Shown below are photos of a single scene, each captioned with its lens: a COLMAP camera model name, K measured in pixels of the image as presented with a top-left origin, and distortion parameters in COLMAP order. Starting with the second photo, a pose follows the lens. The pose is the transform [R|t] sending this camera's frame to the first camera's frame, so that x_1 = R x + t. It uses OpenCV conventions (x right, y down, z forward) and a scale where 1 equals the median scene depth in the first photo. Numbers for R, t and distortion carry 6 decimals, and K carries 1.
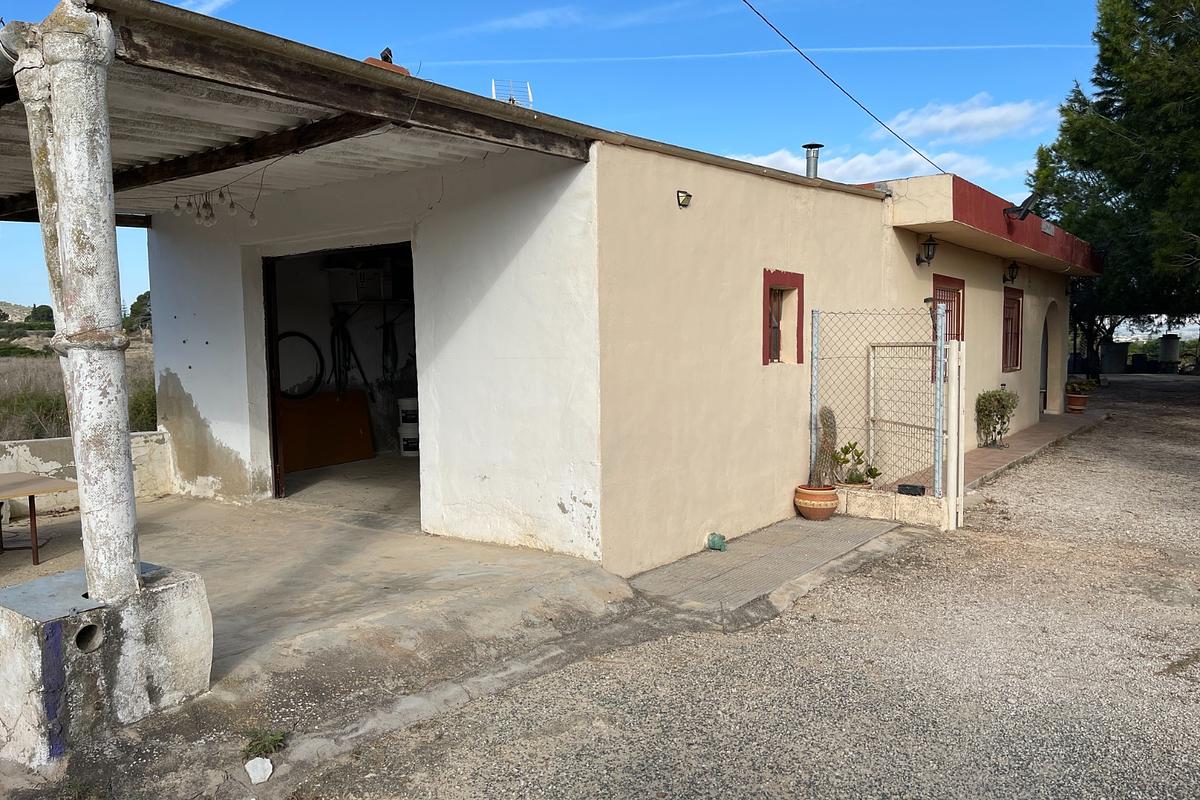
lens RADIAL K [[847.2, 0, 596.4], [0, 847.2, 404.6], [0, 0, 1]] dist [0.029881, -0.050856]
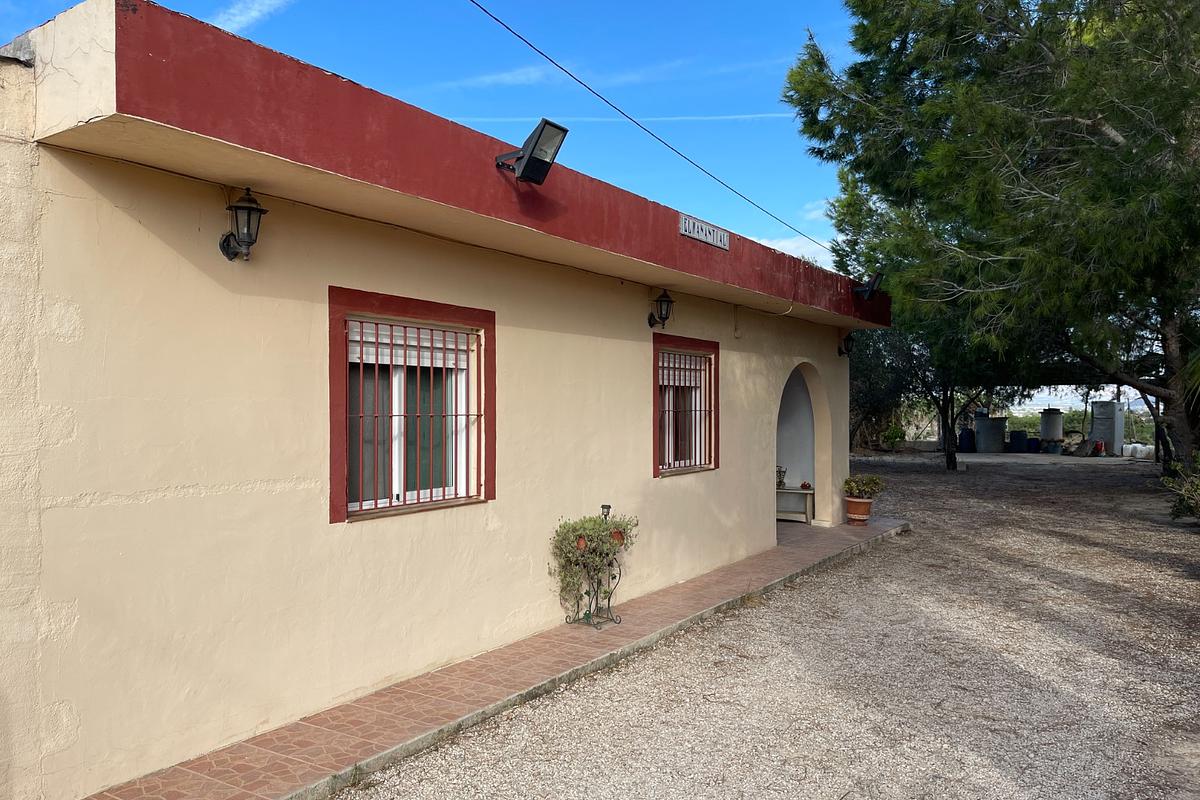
lens RADIAL K [[847.2, 0, 600.9], [0, 847.2, 403.9], [0, 0, 1]] dist [0.029881, -0.050856]
pose [[0.997377, 0.012992, 0.071209, 0.319943], [-0.007432, 0.996942, -0.077790, -0.034628], [-0.072002, 0.077057, 0.994423, 0.334870]]
